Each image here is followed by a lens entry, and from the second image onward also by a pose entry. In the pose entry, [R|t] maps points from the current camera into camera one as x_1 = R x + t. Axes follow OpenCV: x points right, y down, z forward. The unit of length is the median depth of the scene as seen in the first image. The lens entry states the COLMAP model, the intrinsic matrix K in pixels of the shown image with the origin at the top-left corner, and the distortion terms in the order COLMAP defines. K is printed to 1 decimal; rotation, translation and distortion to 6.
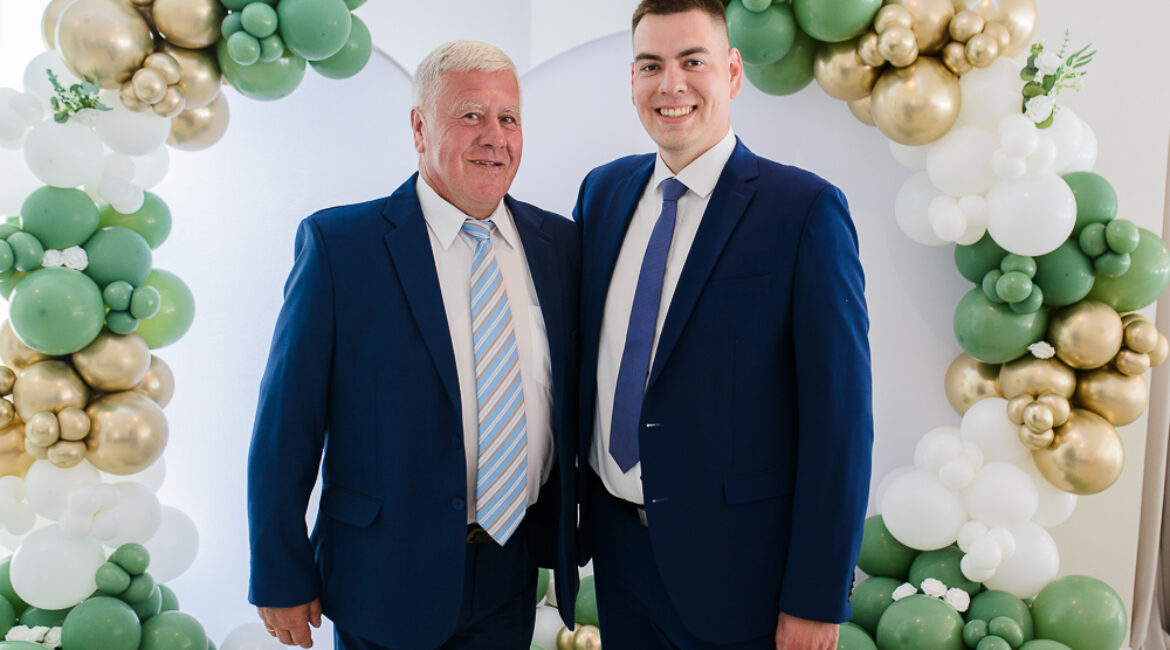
lens RADIAL K [[1186.3, 0, 609.8], [0, 1186.3, 330.8], [0, 0, 1]] dist [-0.019892, 0.034934]
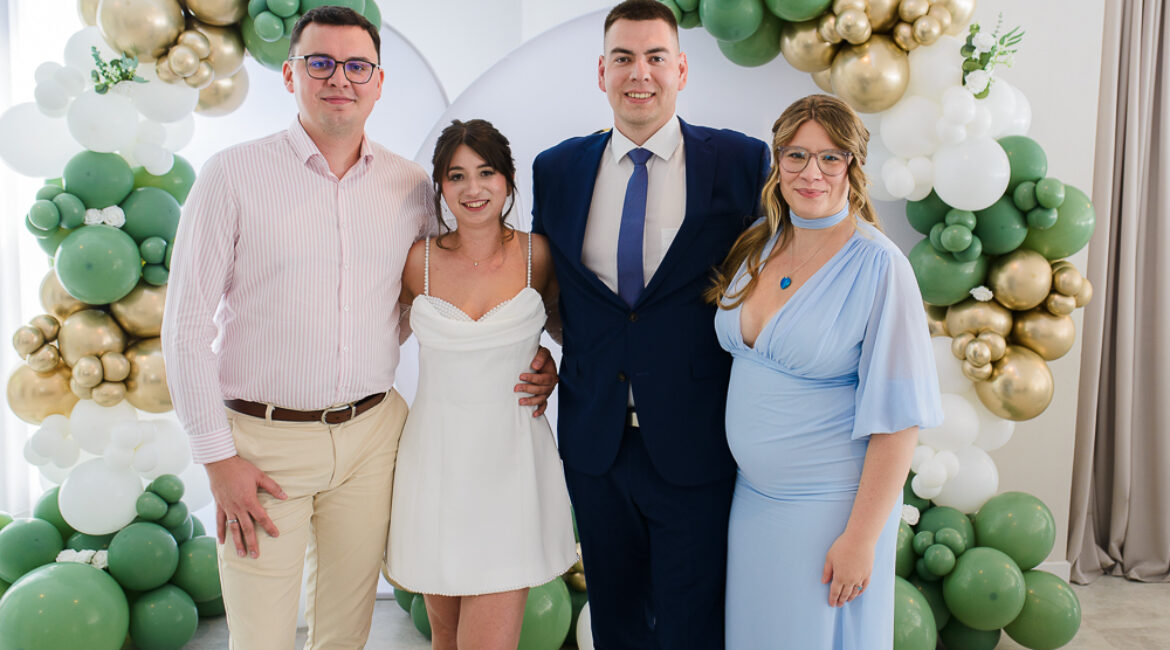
lens RADIAL K [[1244.0, 0, 629.8], [0, 1244.0, 294.1], [0, 0, 1]] dist [-0.016263, 0.033840]
pose [[0.999153, -0.007111, 0.040519, -0.019835], [0.006512, 0.999868, 0.014895, -0.003150], [-0.040620, -0.014619, 0.999068, -0.176802]]
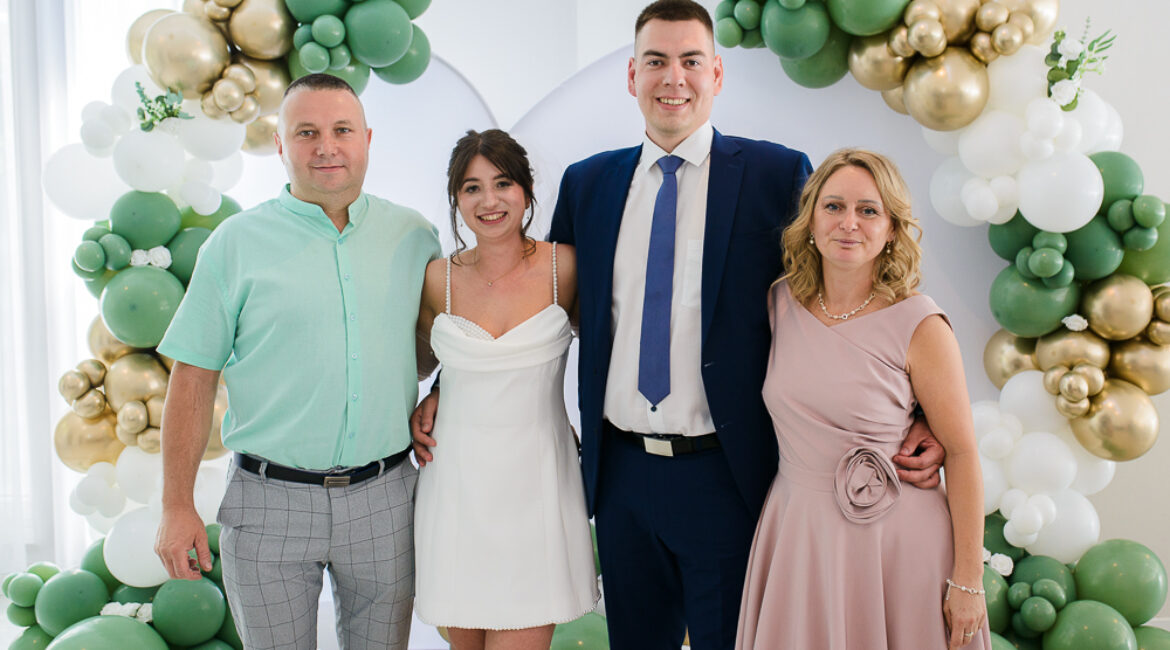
lens RADIAL K [[1210.2, 0, 606.6], [0, 1210.2, 304.4], [0, 0, 1]] dist [-0.013245, 0.015581]
pose [[0.999200, -0.023103, -0.032640, -0.013003], [0.022082, 0.999266, -0.031310, 0.024947], [0.033339, 0.030564, 0.998977, -0.079875]]
